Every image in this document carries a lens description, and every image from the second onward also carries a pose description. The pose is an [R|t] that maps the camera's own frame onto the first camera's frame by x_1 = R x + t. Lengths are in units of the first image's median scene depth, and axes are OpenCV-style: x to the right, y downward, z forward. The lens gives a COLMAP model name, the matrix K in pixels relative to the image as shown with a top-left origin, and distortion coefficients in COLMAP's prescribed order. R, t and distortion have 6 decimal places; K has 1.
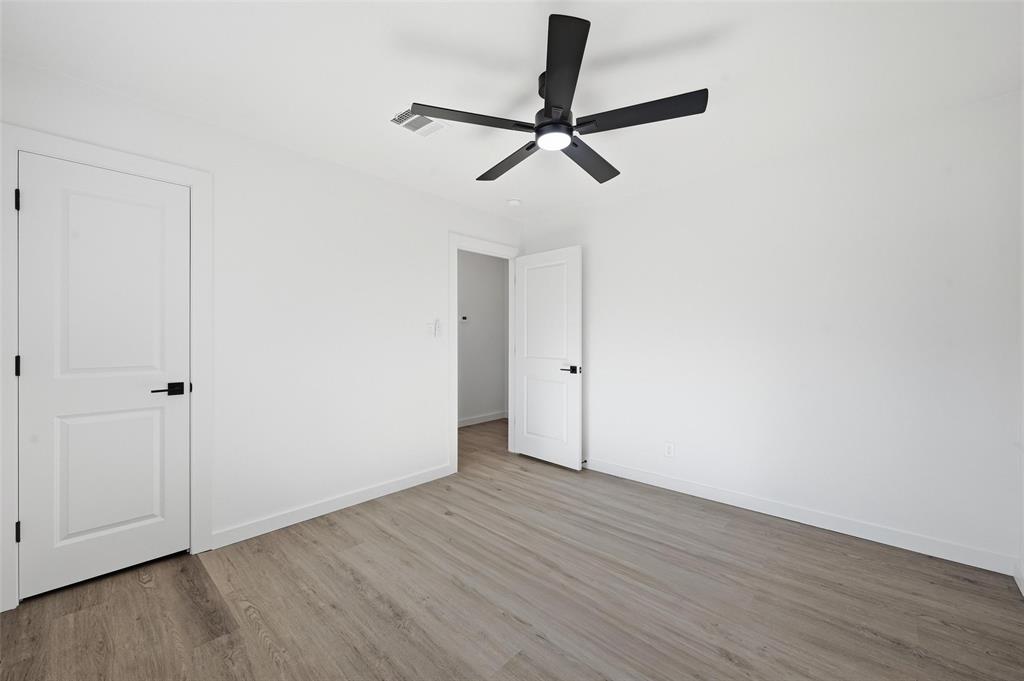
lens RADIAL K [[407.6, 0, 507.9], [0, 407.6, 336.4], [0, 0, 1]] dist [0.003820, 0.000088]
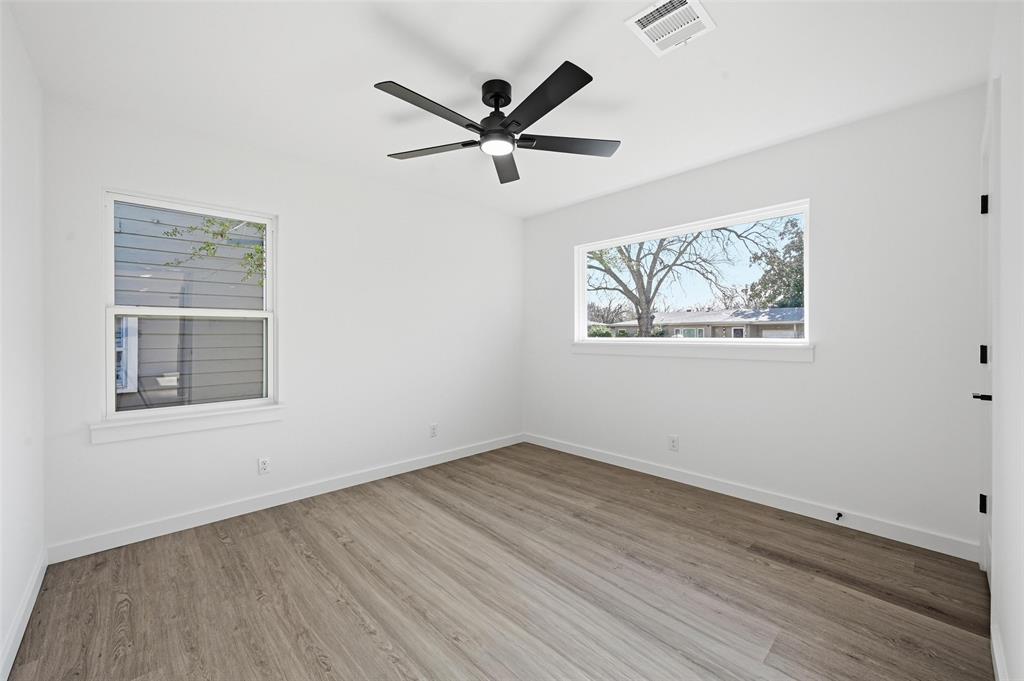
lens RADIAL K [[407.6, 0, 507.9], [0, 407.6, 336.4], [0, 0, 1]] dist [0.003820, 0.000088]
pose [[-0.997504, 0.002043, 0.070574, 0.012901], [0.002647, 0.999961, 0.008474, 0.008620], [-0.070554, 0.008640, -0.997471, 2.142024]]
